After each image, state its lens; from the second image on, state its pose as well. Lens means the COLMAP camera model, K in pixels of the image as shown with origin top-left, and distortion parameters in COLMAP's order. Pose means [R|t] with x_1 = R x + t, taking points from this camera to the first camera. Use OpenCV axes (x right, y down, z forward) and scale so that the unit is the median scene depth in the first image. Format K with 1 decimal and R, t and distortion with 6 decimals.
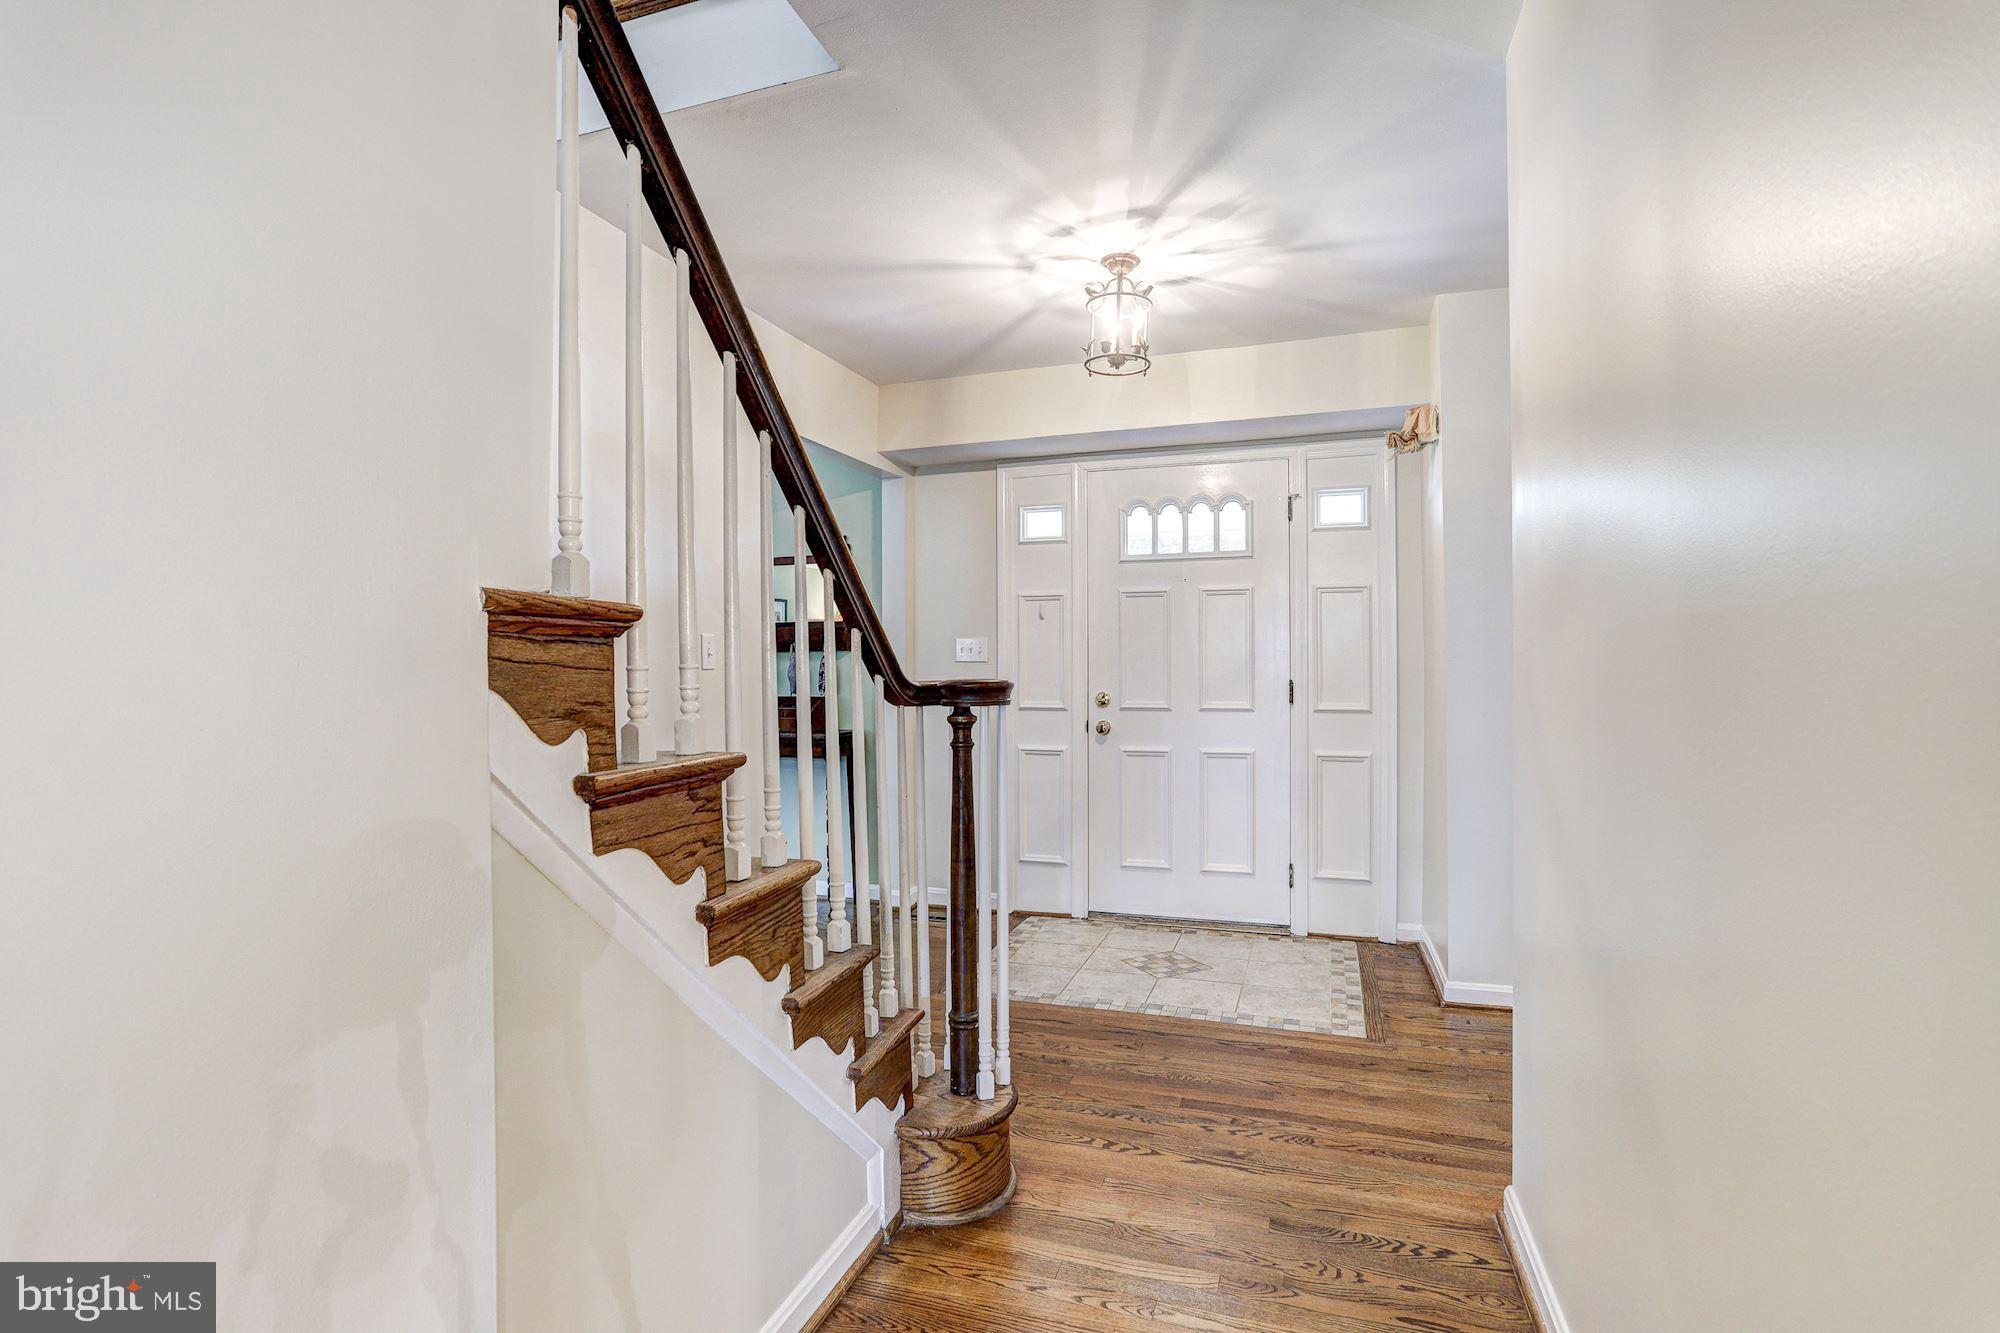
lens RADIAL K [[974.5, 0, 991.0], [0, 974.5, 662.5], [0, 0, 1]] dist [-0.058979, 0.036596]
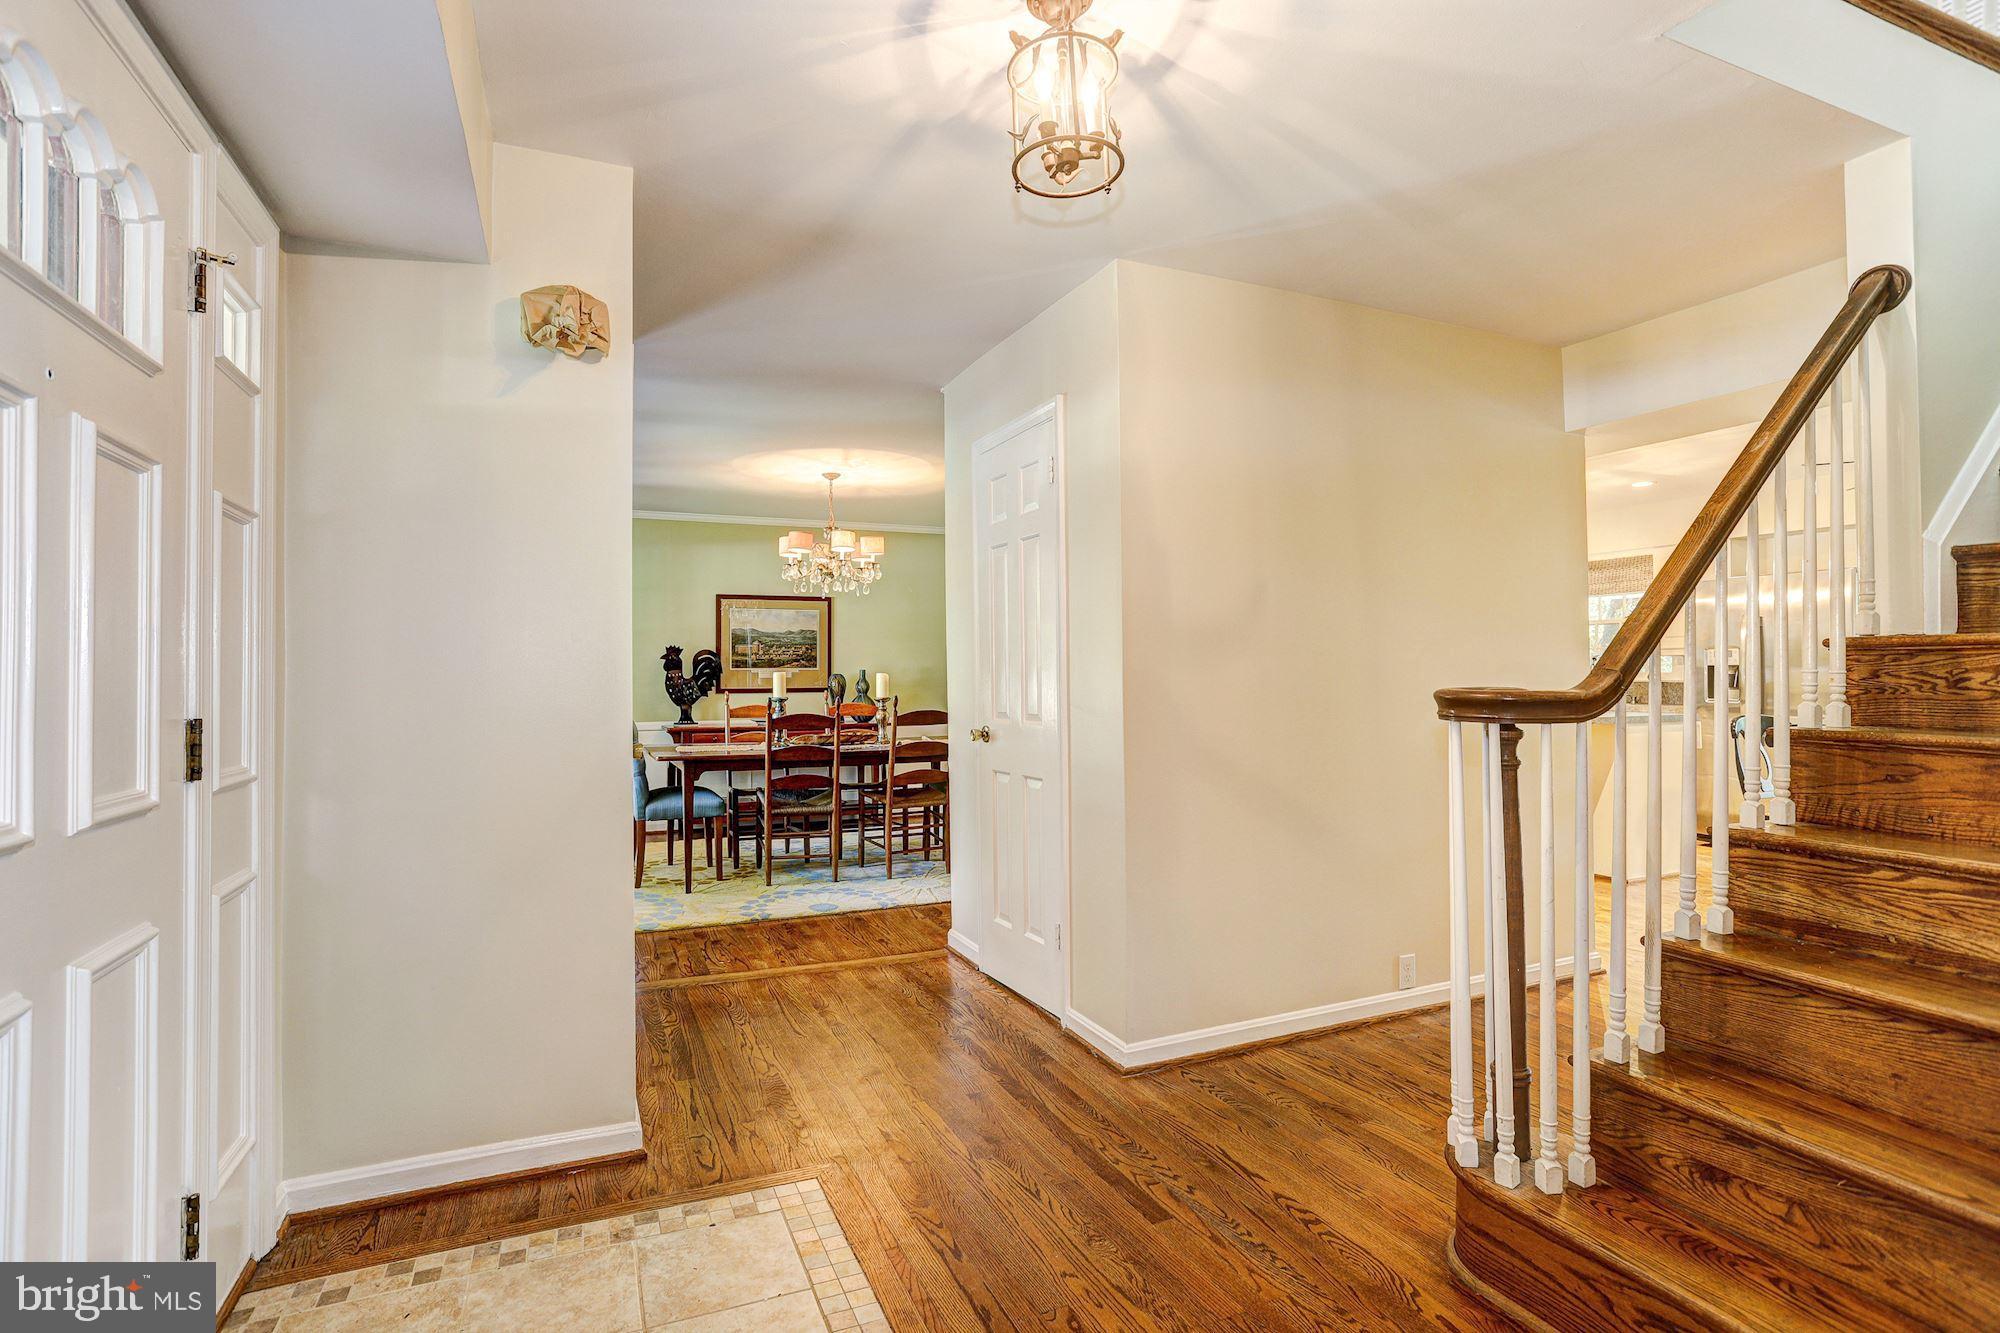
lens RADIAL K [[974.5, 0, 991.0], [0, 974.5, 662.5], [0, 0, 1]] dist [-0.058979, 0.036596]
pose [[-0.670267, 0.016443, 0.741938, -0.300392], [0.005517, 0.999837, -0.017174, 0.001878], [-0.742100, -0.007418, -0.670248, 1.599805]]
